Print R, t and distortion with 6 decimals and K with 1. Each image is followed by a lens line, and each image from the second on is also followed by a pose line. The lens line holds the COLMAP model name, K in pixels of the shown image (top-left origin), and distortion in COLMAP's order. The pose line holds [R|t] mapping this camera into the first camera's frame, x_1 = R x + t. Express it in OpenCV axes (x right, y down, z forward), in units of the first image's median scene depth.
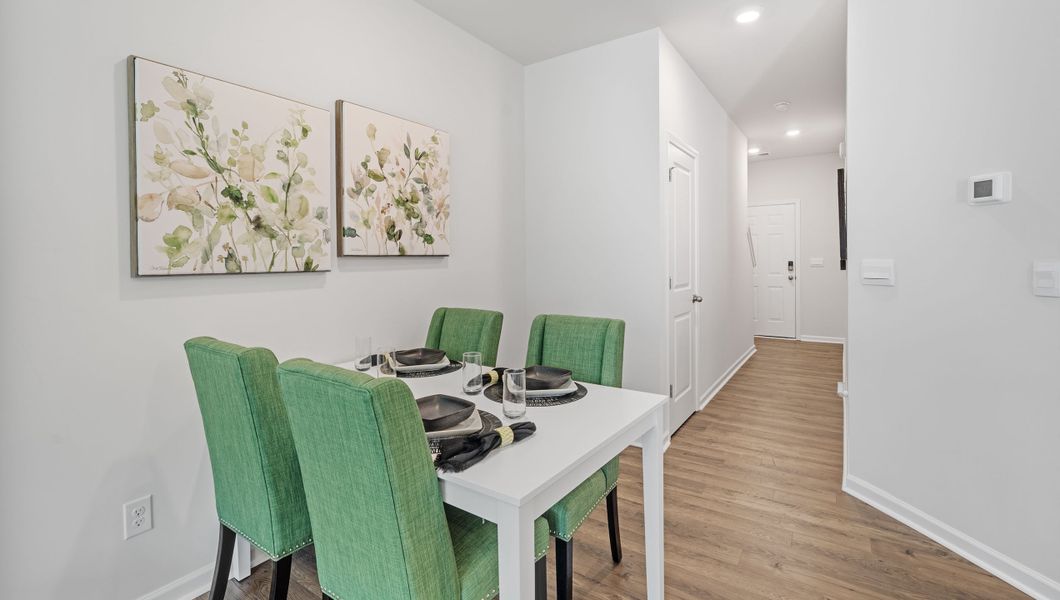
lens RADIAL K [[468.7, 0, 504.3], [0, 468.7, 276.9], [0, 0, 1]] dist [-0.005692, 0.003633]
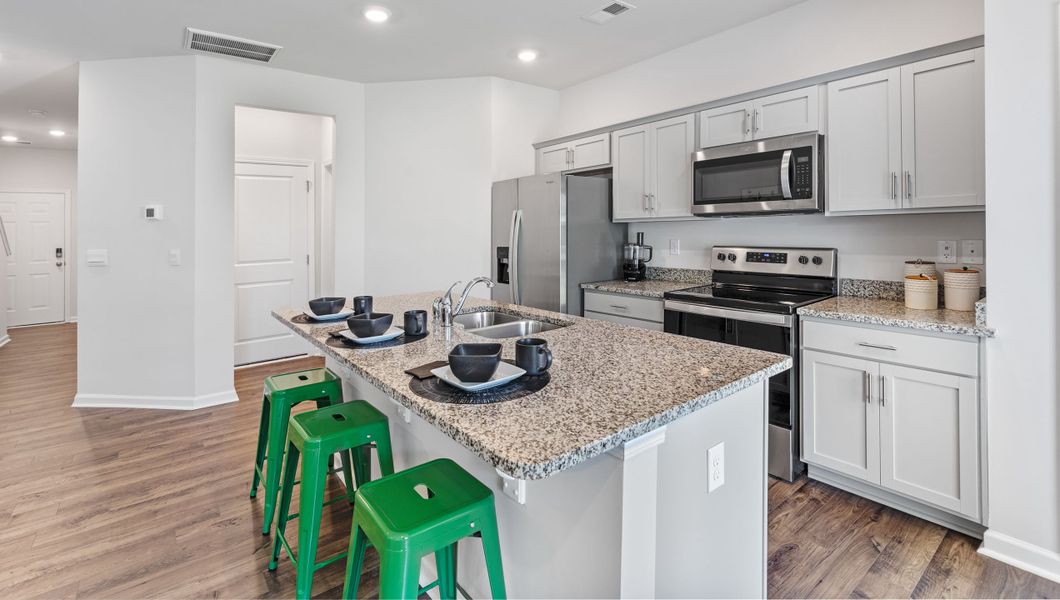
lens RADIAL K [[468.7, 0, 527.6], [0, 468.7, 198.8], [0, 0, 1]] dist [-0.005692, 0.003633]
pose [[0.268947, 0.068178, 0.960739, -0.370141], [0.052692, 0.994956, -0.085357, 0.003630], [-0.961713, 0.073579, 0.263998, -0.880123]]
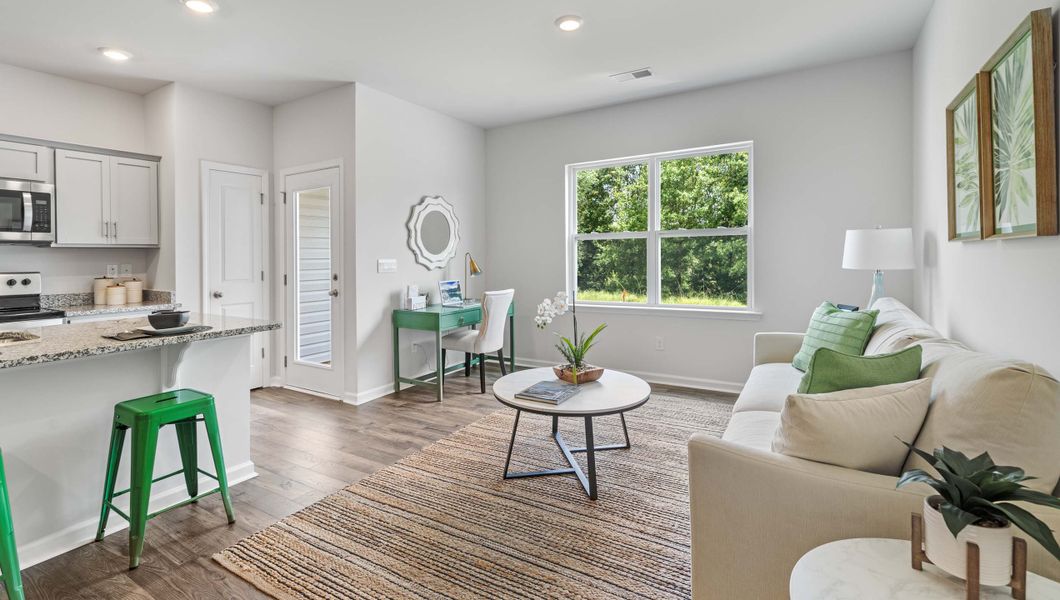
lens RADIAL K [[468.7, 0, 522.4], [0, 468.7, 260.1], [0, 0, 1]] dist [-0.005692, 0.003633]
pose [[-0.996785, 0.025175, -0.076071, -0.489933], [0.021973, 0.998849, 0.042643, -0.001904], [0.077057, 0.040834, -0.996190, 0.423535]]
